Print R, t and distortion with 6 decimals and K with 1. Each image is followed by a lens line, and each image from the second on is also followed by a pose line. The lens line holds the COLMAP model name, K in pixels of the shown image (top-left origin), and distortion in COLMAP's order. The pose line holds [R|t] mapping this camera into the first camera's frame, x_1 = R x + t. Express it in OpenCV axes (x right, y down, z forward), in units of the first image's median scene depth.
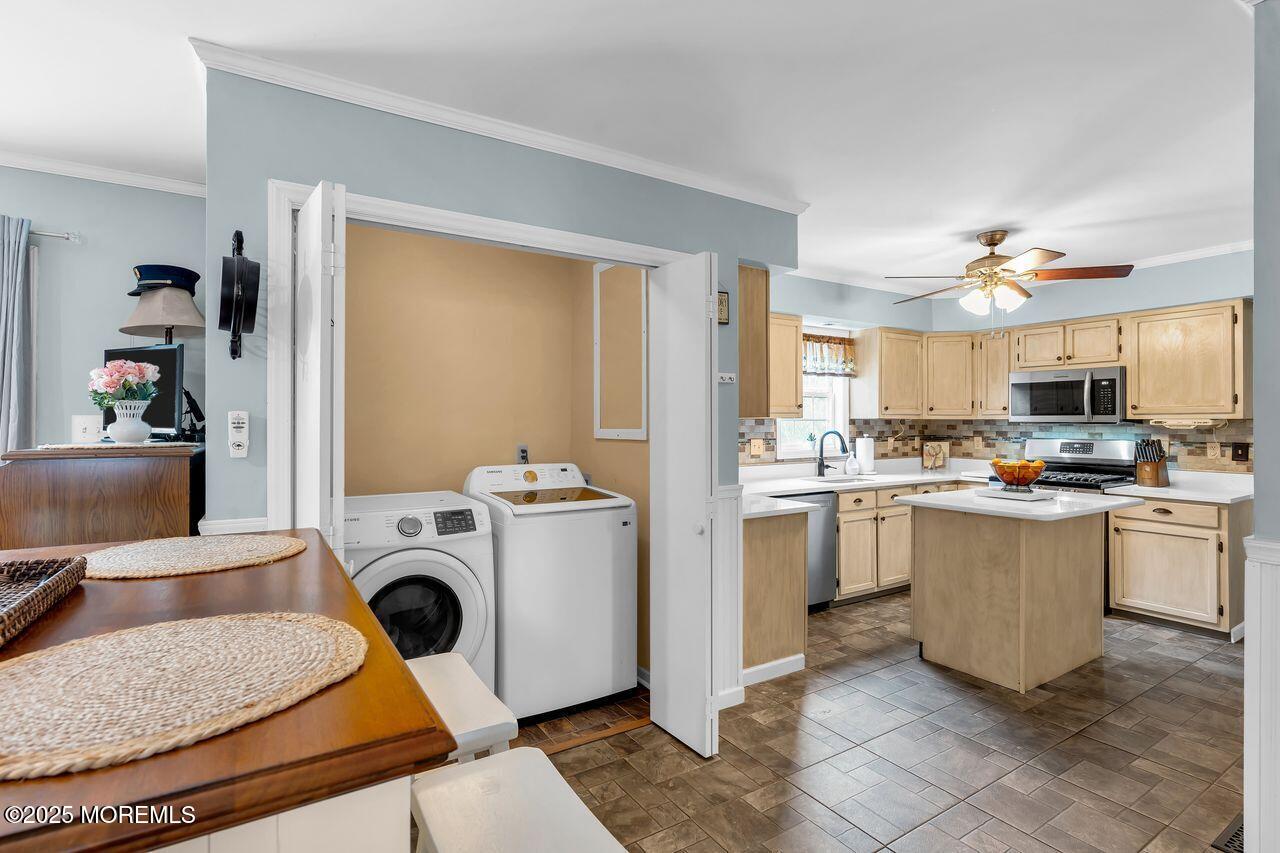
lens RADIAL K [[610.1, 0, 637.1], [0, 610.1, 420.5], [0, 0, 1]] dist [0.000168, 0.000383]
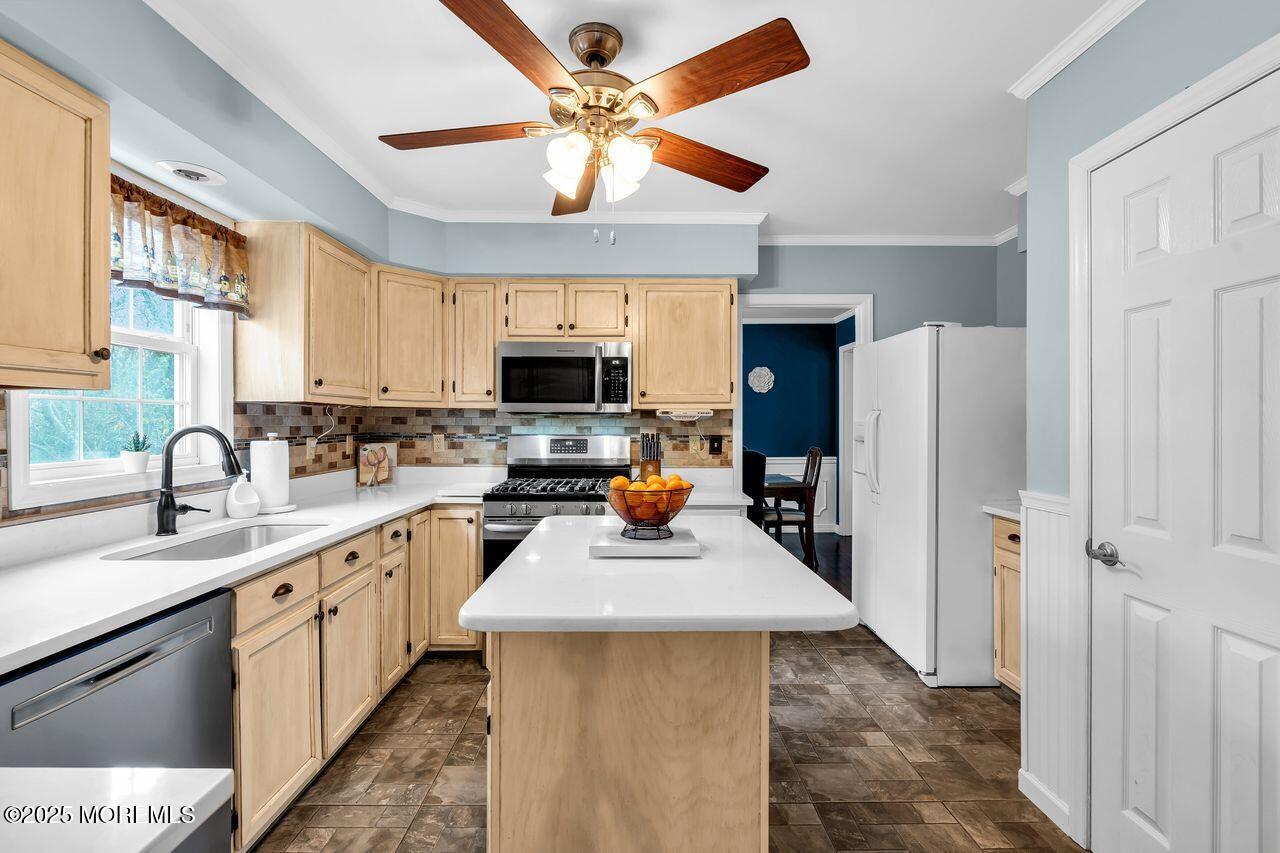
lens RADIAL K [[573.5, 0, 638.2], [0, 573.5, 424.4], [0, 0, 1]] dist [-0.005091, -0.000114]
pose [[0.525116, -0.003129, 0.851025, 0.138865], [-0.004347, 0.999970, 0.006359, 0.011987], [-0.851020, -0.007039, 0.525087, 0.523288]]
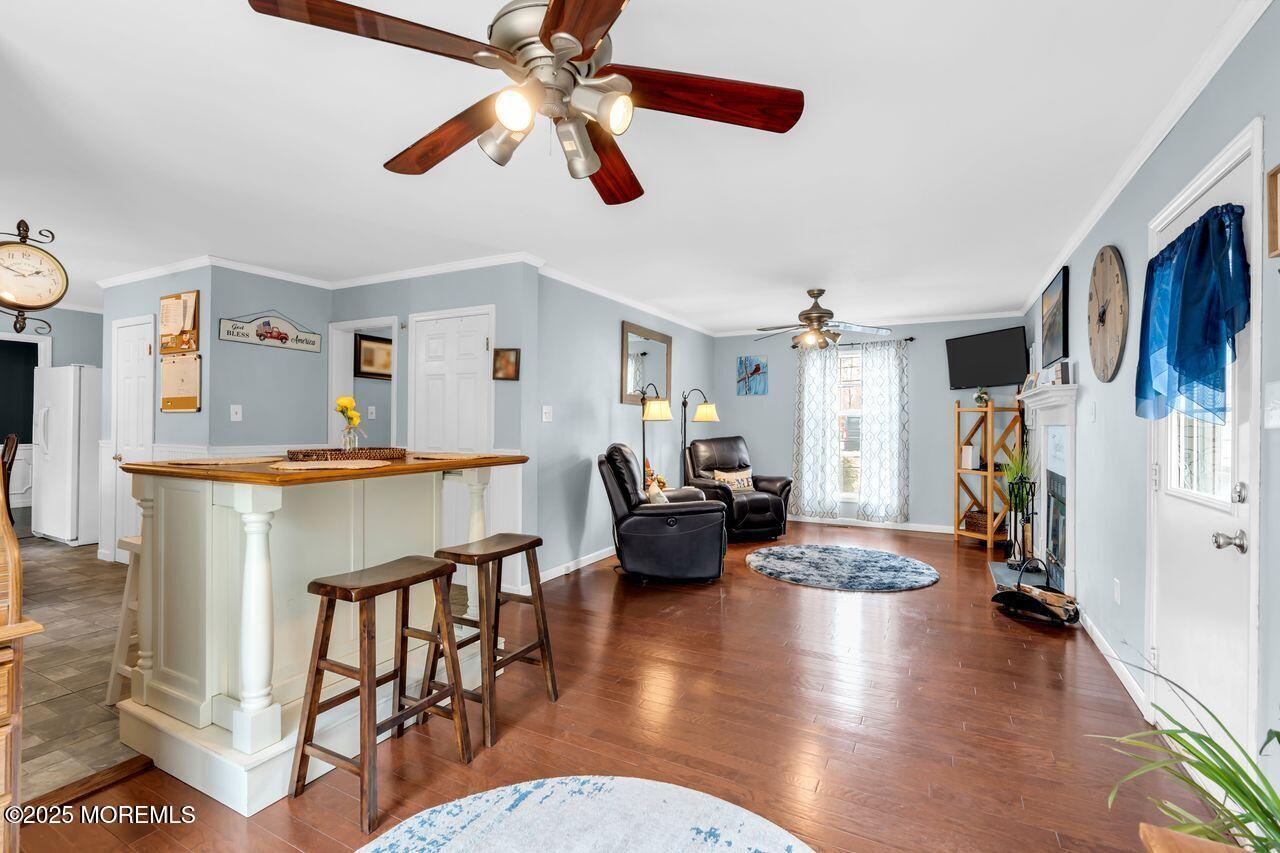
lens RADIAL K [[580.3, 0, 636.7], [0, 580.3, 422.9], [0, 0, 1]] dist [-0.000585, 0.000415]
pose [[-0.503644, -0.005451, 0.863894, -0.763985], [-0.011456, 0.999934, -0.000370, 0.017618], [-0.863835, -0.010084, -0.503674, 0.196193]]
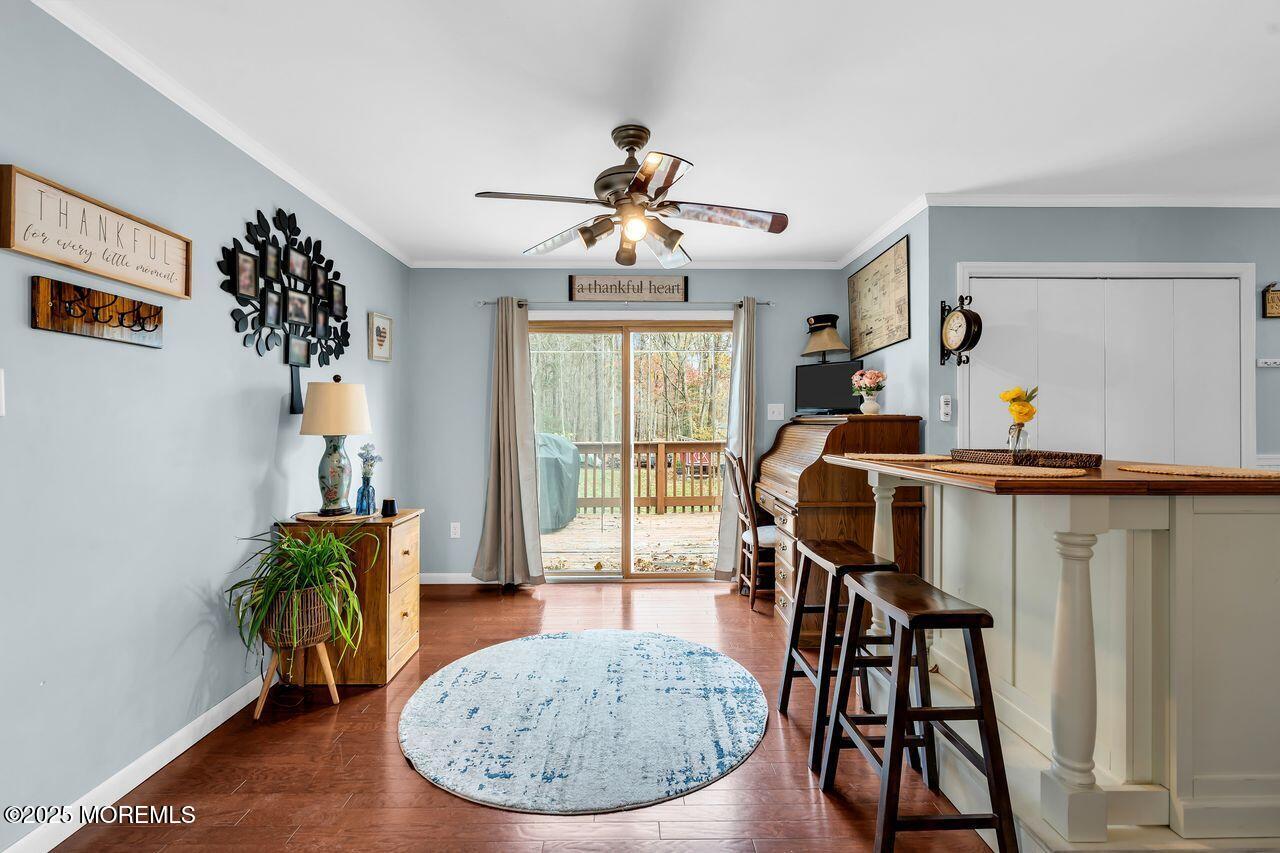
lens RADIAL K [[580.3, 0, 636.7], [0, 580.3, 422.9], [0, 0, 1]] dist [-0.000585, 0.000415]
pose [[0.860382, -0.000764, -0.509648, -0.212809], [0.003216, 0.999987, 0.003930, 0.021281], [0.509639, -0.005020, 0.860374, -0.350391]]
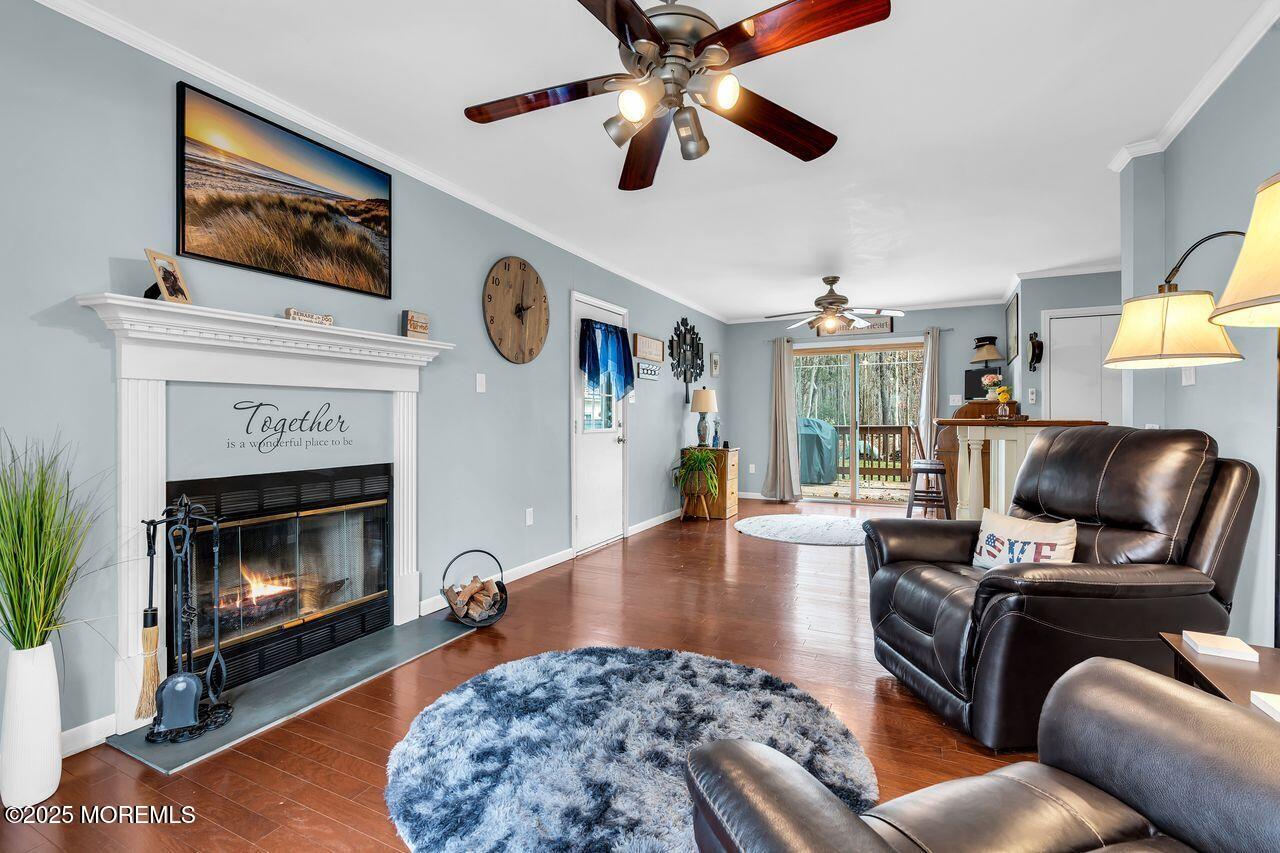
lens RADIAL K [[580.3, 0, 636.7], [0, 580.3, 422.9], [0, 0, 1]] dist [-0.000585, 0.000415]
pose [[0.526543, 0.006130, -0.850127, 0.299647], [0.006026, 0.999922, 0.010942, 0.043874], [0.850127, -0.010885, 0.526465, -0.852025]]
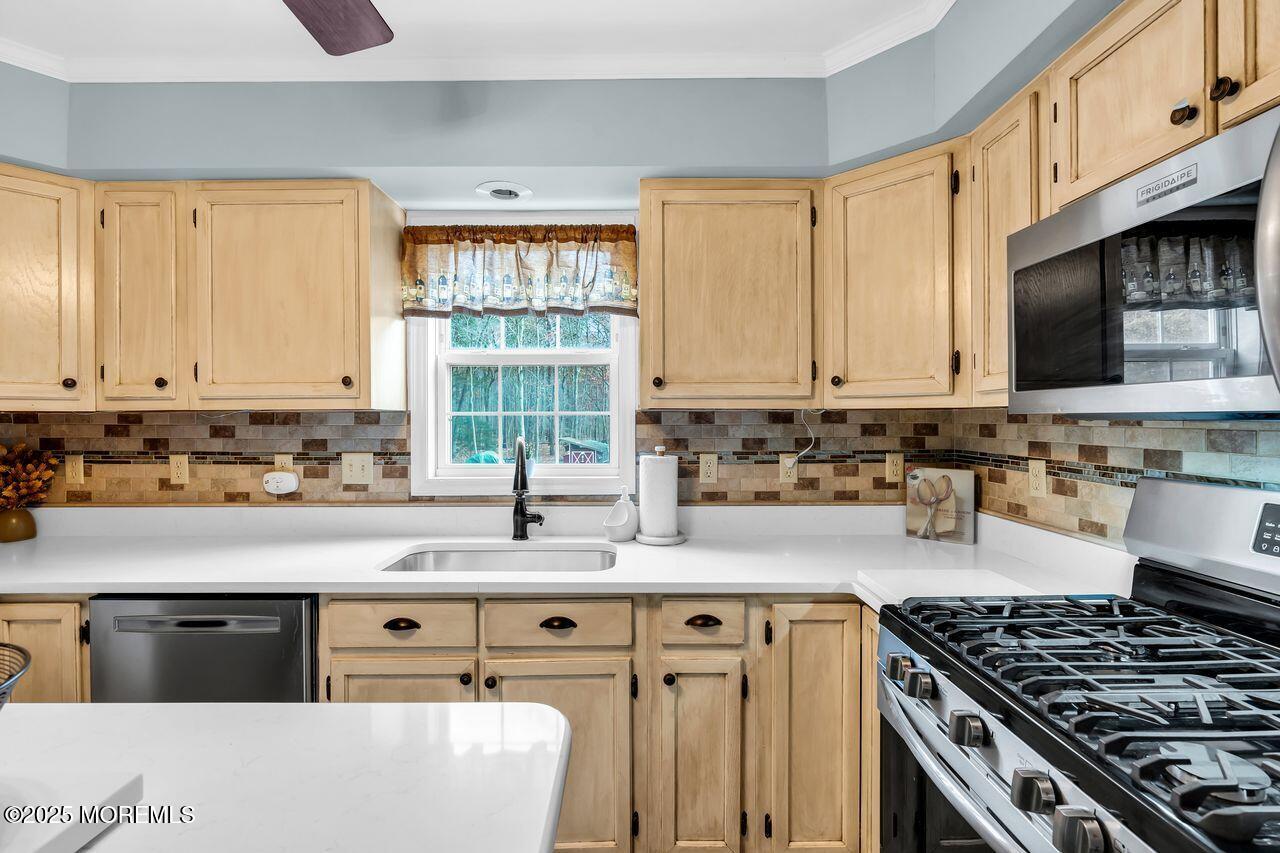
lens RADIAL K [[569.7, 0, 636.4], [0, 569.7, 422.4], [0, 0, 1]] dist [-0.003302, -0.000041]
pose [[0.852067, 0.000072, -0.523433, 0.601419], [0.003311, 0.999979, 0.005527, 0.004073], [0.523423, -0.006443, 0.852049, 0.695768]]
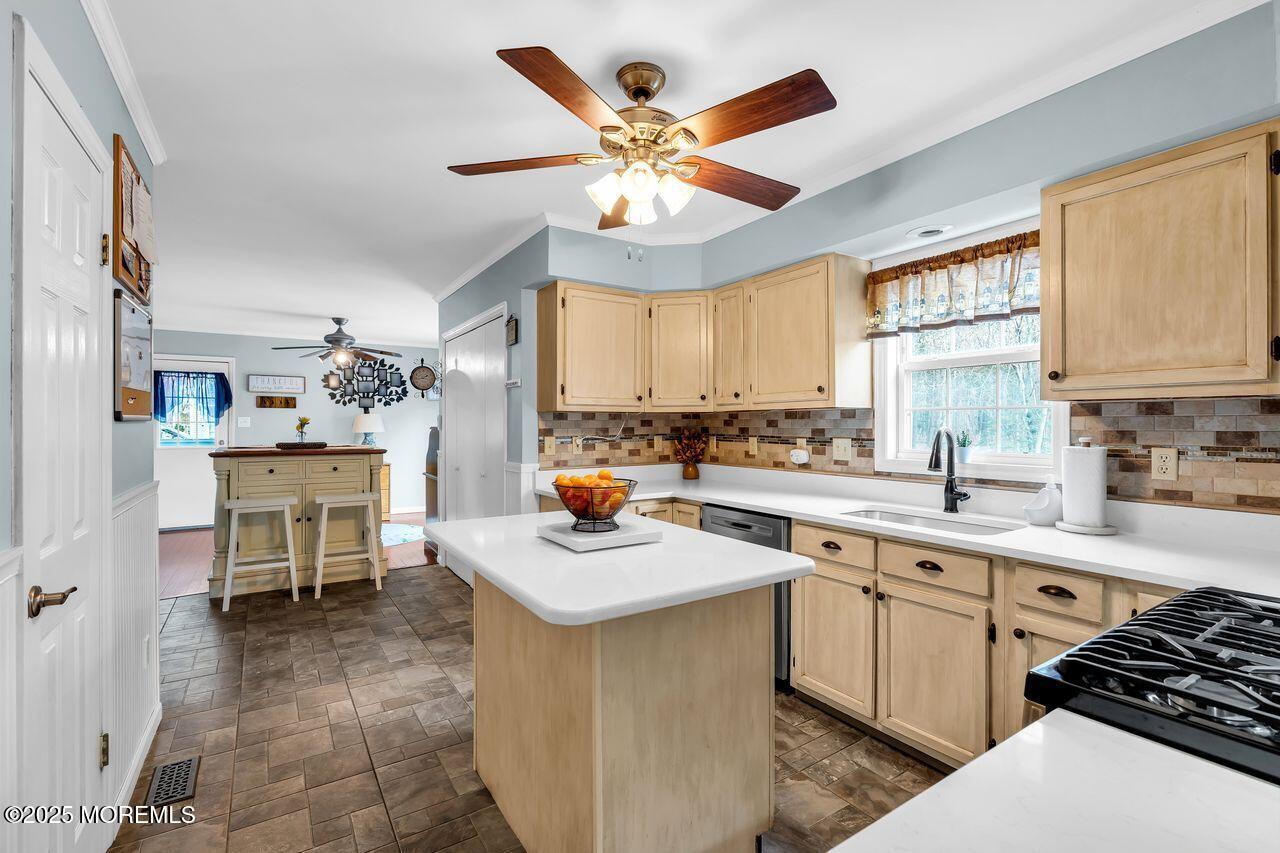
lens RADIAL K [[573.5, 0, 638.2], [0, 573.5, 424.4], [0, 0, 1]] dist [-0.005091, -0.000114]
pose [[0.018030, 0.001251, -0.999837, 0.814270], [0.004870, 0.999987, 0.001339, 0.012119], [0.999826, -0.004894, 0.018023, 0.721994]]
